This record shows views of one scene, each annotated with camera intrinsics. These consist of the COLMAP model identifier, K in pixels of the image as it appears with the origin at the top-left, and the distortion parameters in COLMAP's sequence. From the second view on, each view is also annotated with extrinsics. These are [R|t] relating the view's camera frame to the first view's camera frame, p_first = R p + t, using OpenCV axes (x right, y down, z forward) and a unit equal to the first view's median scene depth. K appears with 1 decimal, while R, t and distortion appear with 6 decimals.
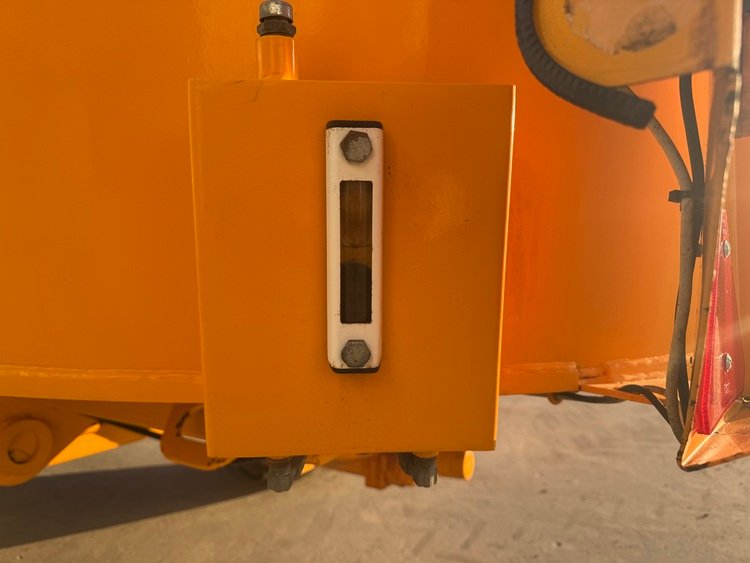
lens RADIAL K [[540.6, 0, 375.0], [0, 540.6, 281.5], [0, 0, 1]] dist [-0.000311, -0.031232]
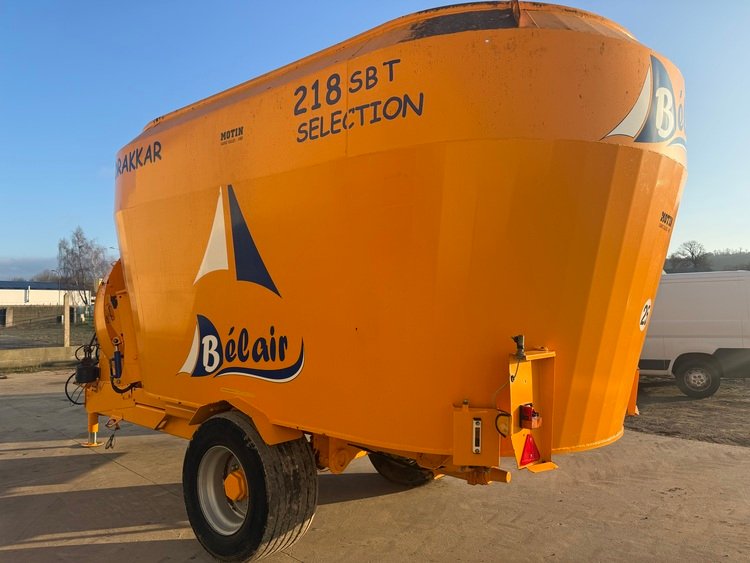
lens RADIAL K [[524.6, 0, 375.0], [0, 524.6, 281.5], [0, 0, 1]] dist [0.076664, -0.098753]
pose [[0.989709, 0.007216, -0.142911, -0.067027], [-0.014558, 0.998623, -0.050398, -0.299059], [0.142351, 0.051960, 0.988451, -1.078275]]
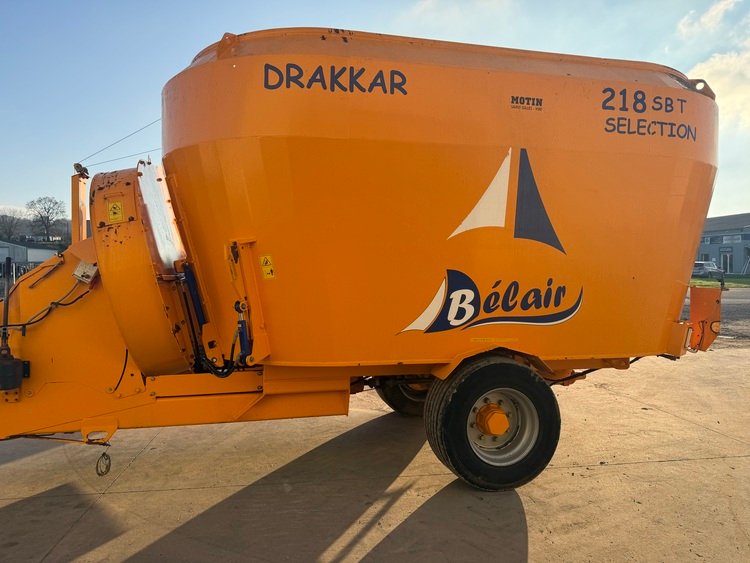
lens RADIAL K [[520.1, 0, 375.3], [0, 520.1, 284.8], [0, 0, 1]] dist [0.075387, -0.095158]
pose [[0.726712, 0.001213, 0.686942, -2.313859], [-0.006197, 0.999969, 0.004790, -0.222334], [-0.686915, -0.007738, 0.726697, -0.484099]]
